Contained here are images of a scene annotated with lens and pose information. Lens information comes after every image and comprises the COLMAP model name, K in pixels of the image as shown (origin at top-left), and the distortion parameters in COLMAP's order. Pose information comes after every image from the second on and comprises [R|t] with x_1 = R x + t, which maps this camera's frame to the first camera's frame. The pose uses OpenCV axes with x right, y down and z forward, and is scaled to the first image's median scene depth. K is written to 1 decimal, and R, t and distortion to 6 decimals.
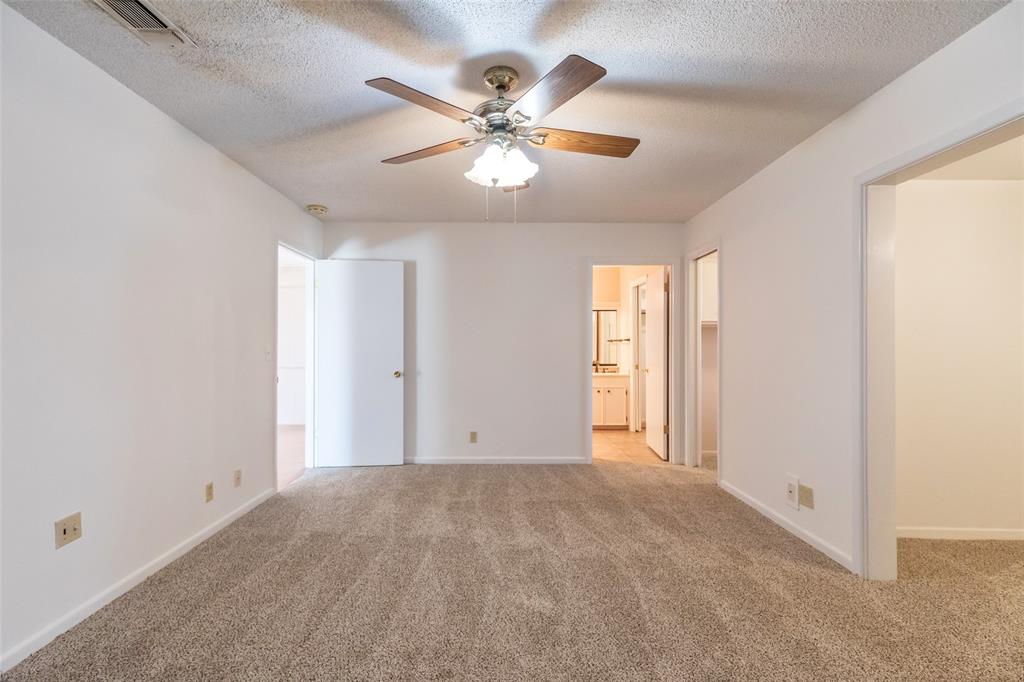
lens RADIAL K [[470.9, 0, 511.5], [0, 470.9, 342.7], [0, 0, 1]] dist [0.007713, -0.002186]
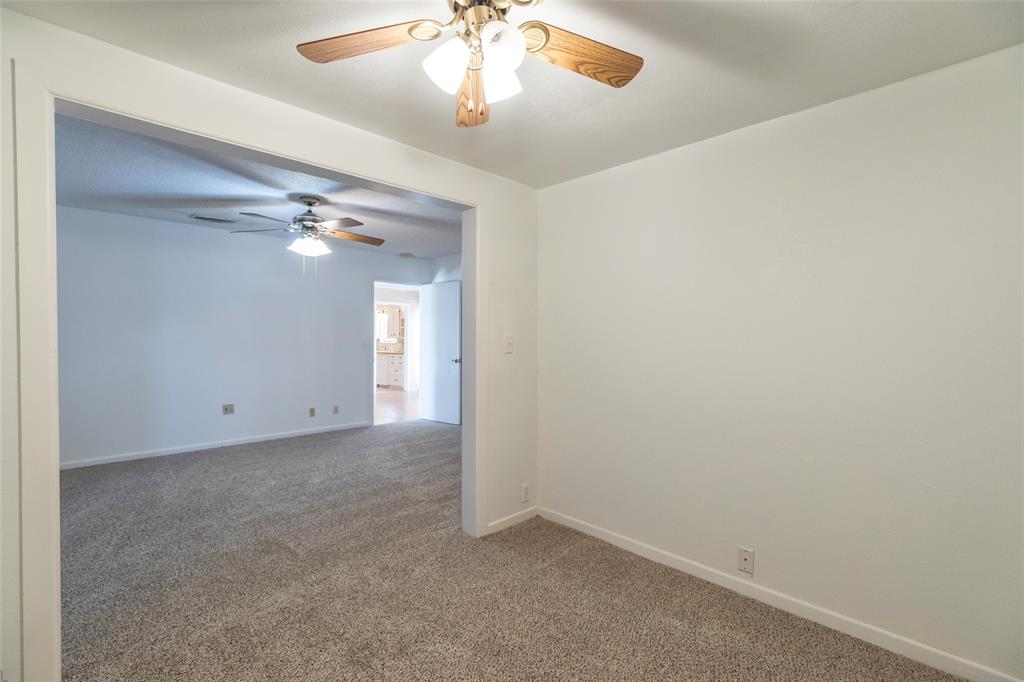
lens RADIAL K [[470.9, 0, 506.5], [0, 470.9, 342.1], [0, 0, 1]] dist [0.007713, -0.002186]
pose [[0.697887, 0.006757, -0.716176, 1.407146], [0.002202, 0.999931, 0.011580, -0.009513], [0.716205, -0.009658, 0.697823, 0.179056]]
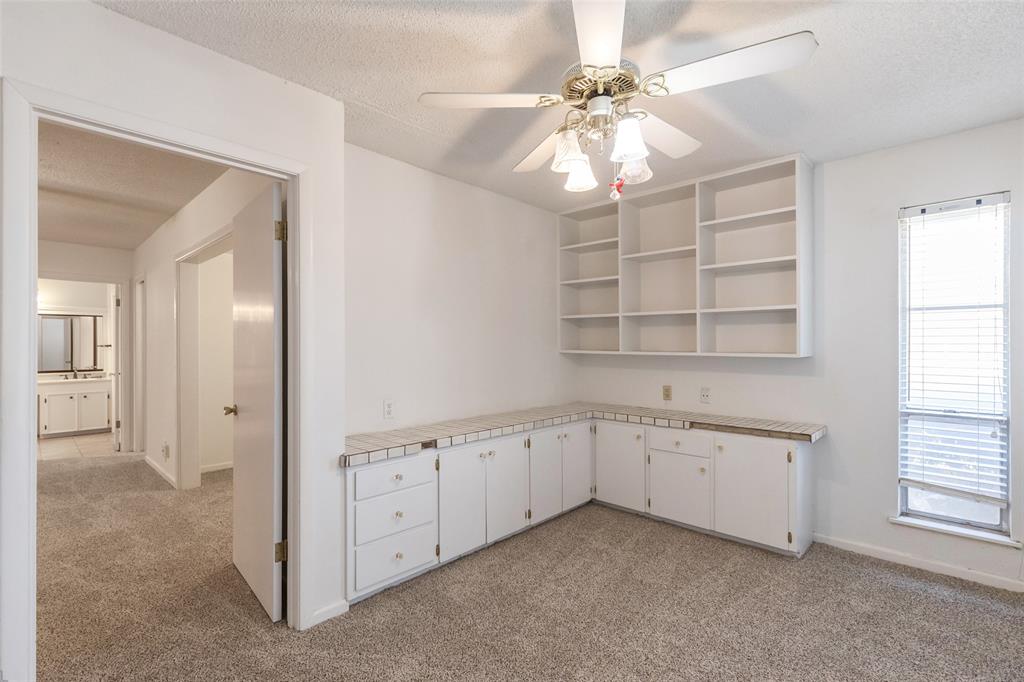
lens RADIAL K [[470.9, 0, 506.7], [0, 470.9, 342.5], [0, 0, 1]] dist [0.007713, -0.002186]
pose [[0.706008, -0.002980, 0.708198, 0.309685], [0.001116, 0.999995, 0.003096, -0.037840], [-0.708203, -0.001395, 0.706007, -0.890402]]
